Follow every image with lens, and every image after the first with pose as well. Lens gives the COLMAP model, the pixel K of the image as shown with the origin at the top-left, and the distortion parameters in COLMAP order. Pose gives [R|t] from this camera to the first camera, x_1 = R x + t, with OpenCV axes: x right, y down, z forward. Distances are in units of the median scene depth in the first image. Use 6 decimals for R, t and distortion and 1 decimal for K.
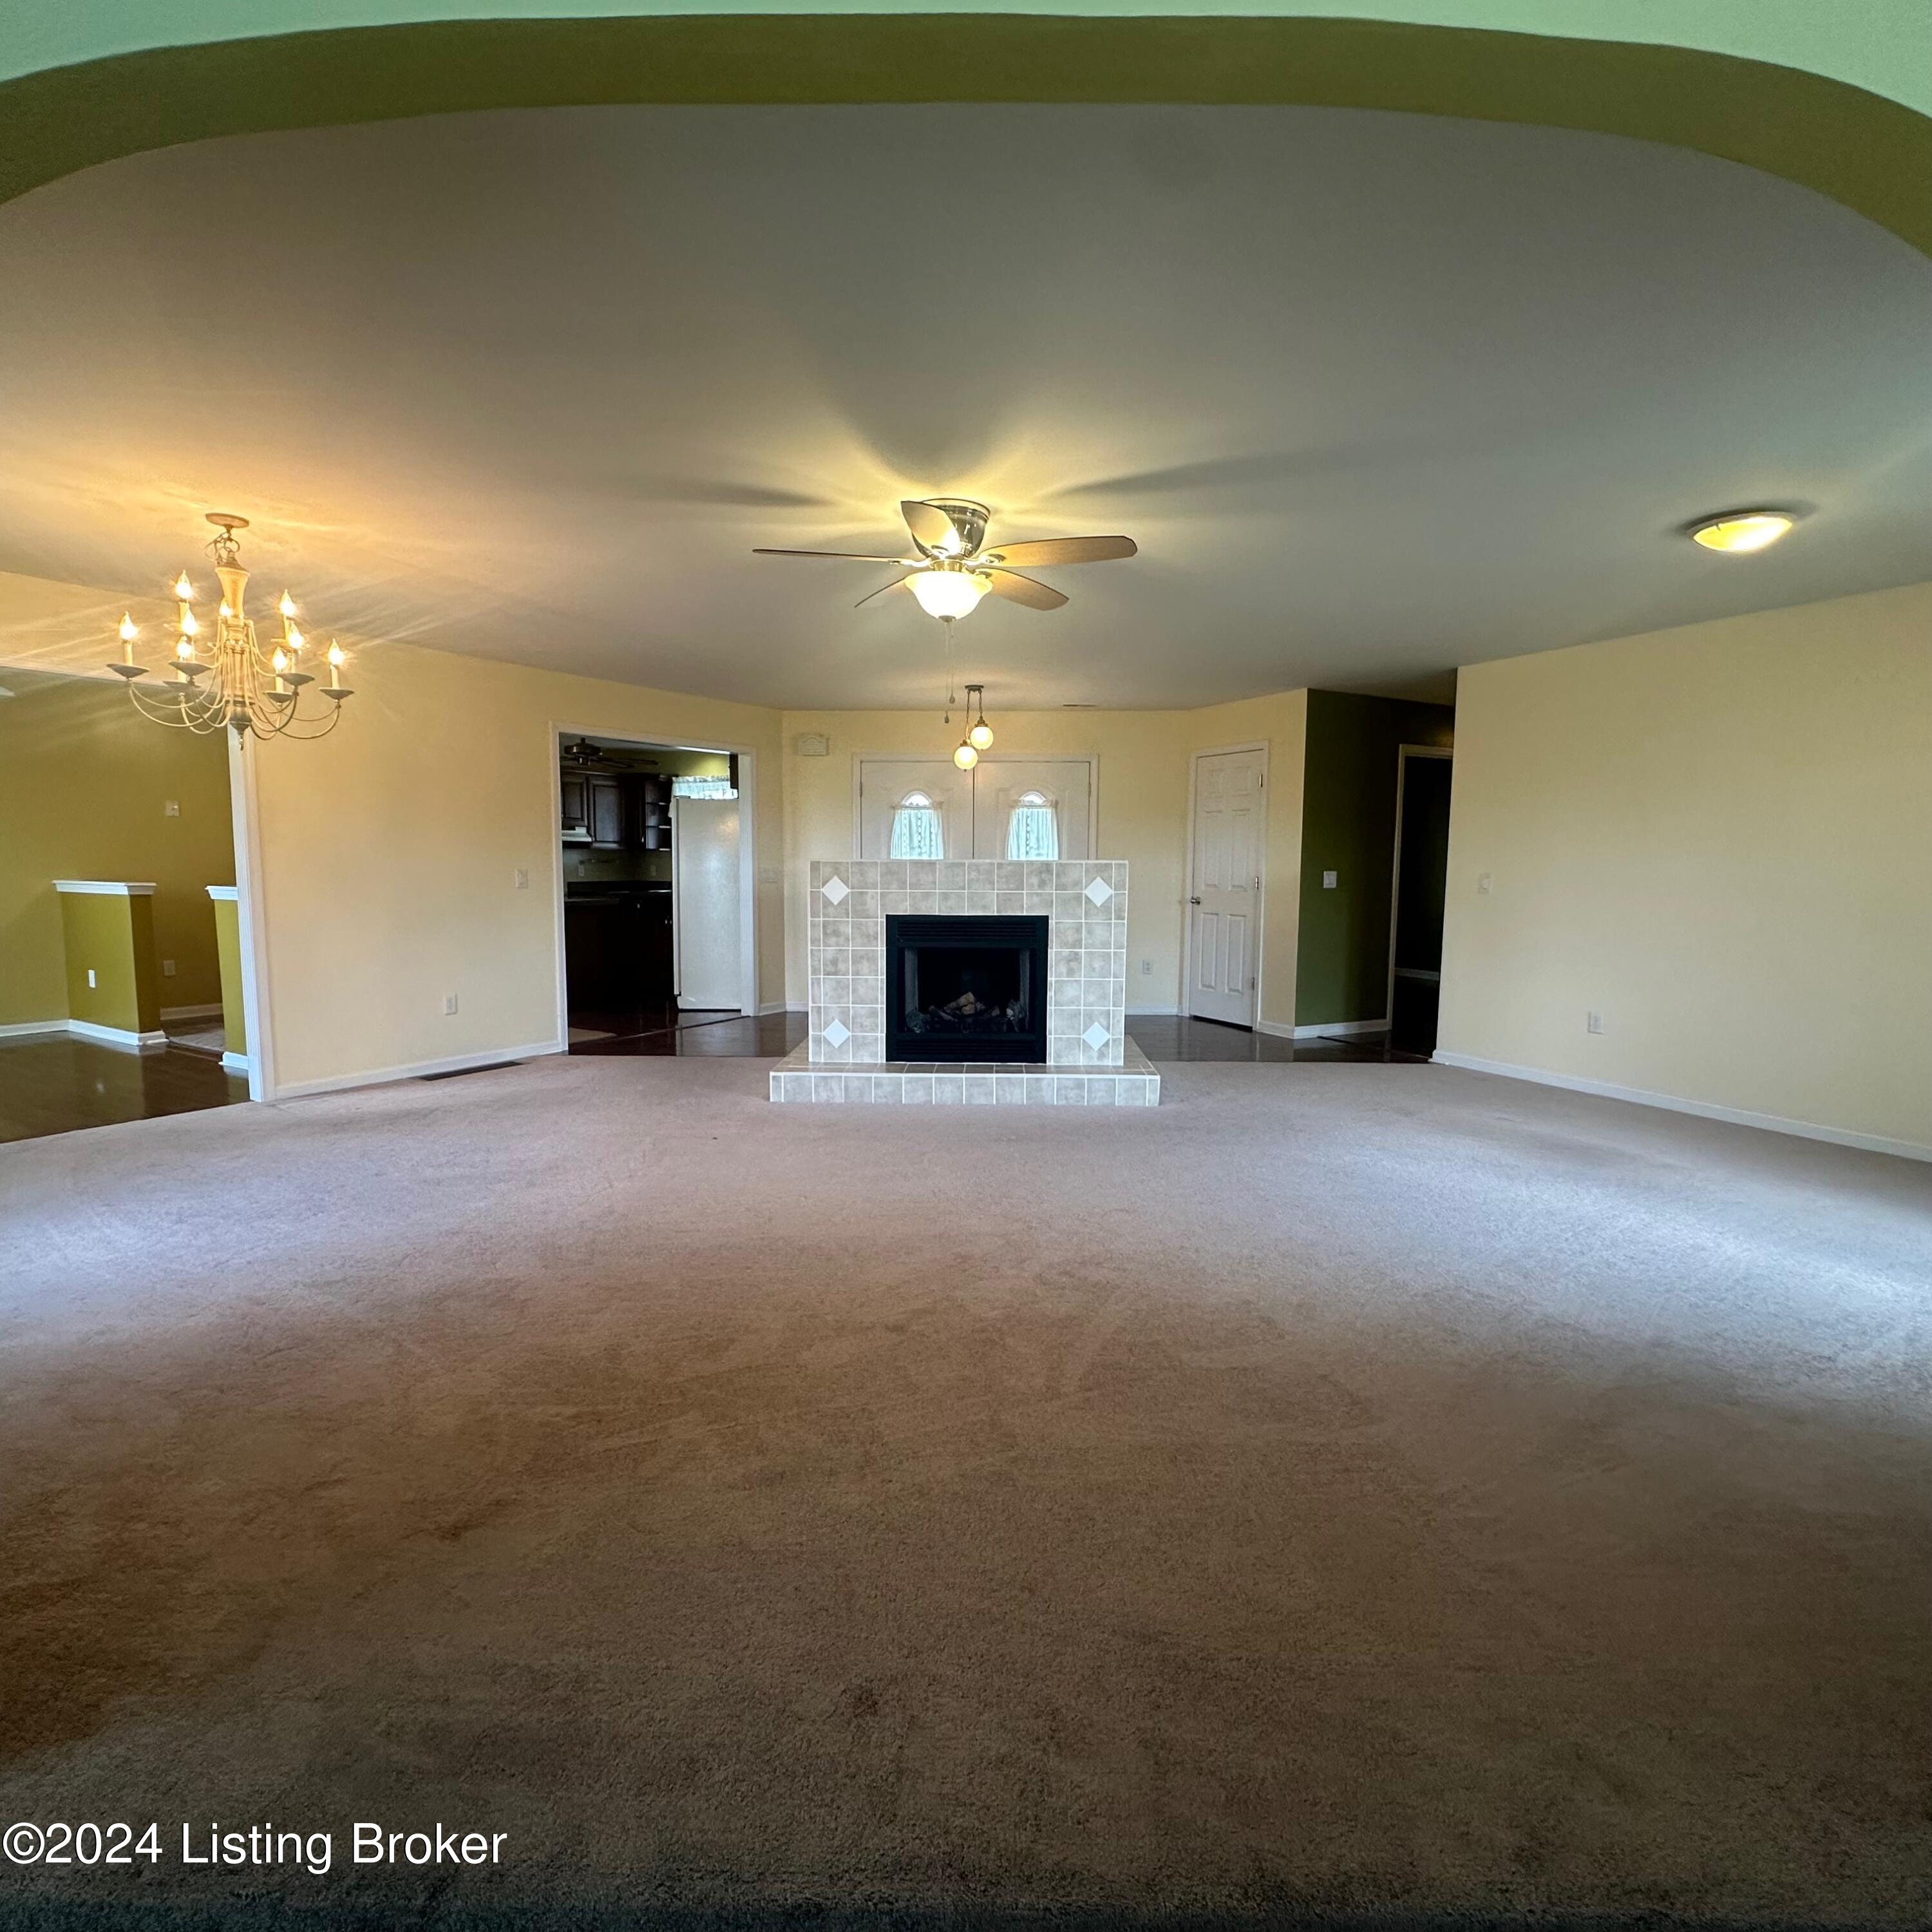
lens RADIAL K [[1035.8, 0, 966.0], [0, 1035.8, 966.0], [0, 0, 1]] dist [0.001573, -0.000123]
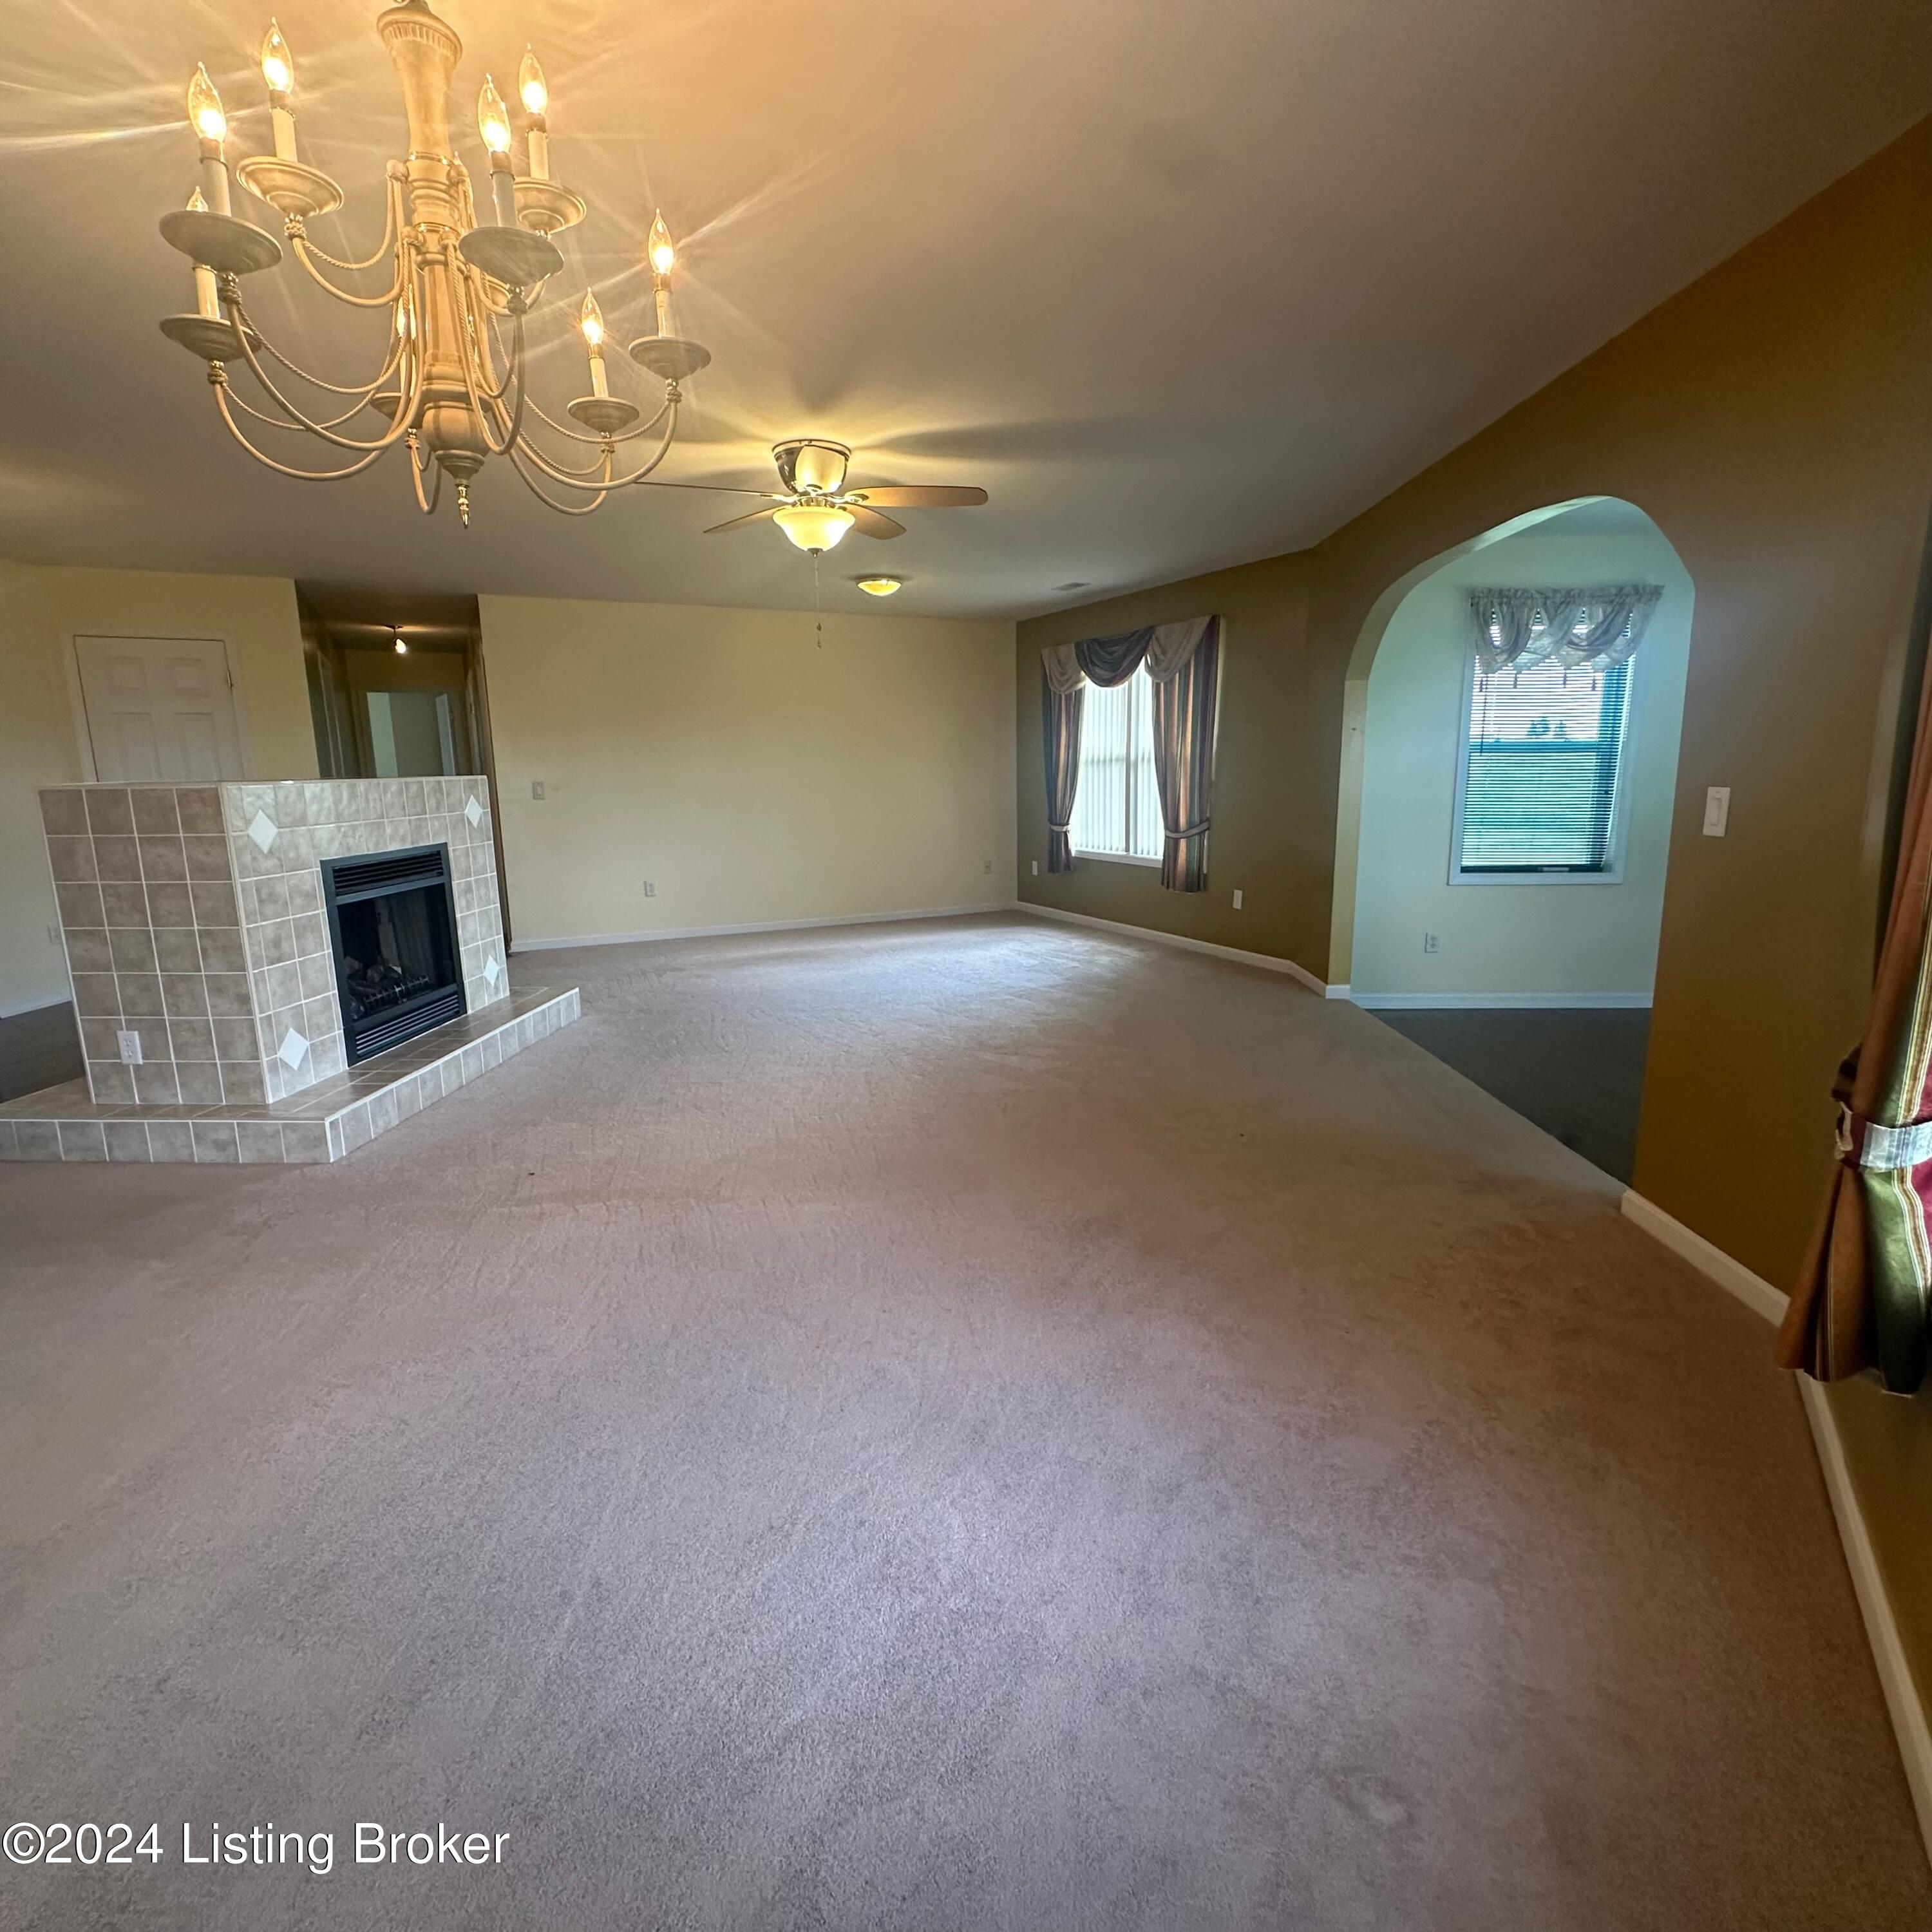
lens RADIAL K [[1035.8, 0, 966.0], [0, 1035.8, 966.0], [0, 0, 1]] dist [0.001573, -0.000123]
pose [[0.012850, -0.199186, 0.979877, -0.765550], [0.114535, 0.973802, 0.196449, -0.067892], [-0.993336, 0.109706, 0.035327, 0.548644]]
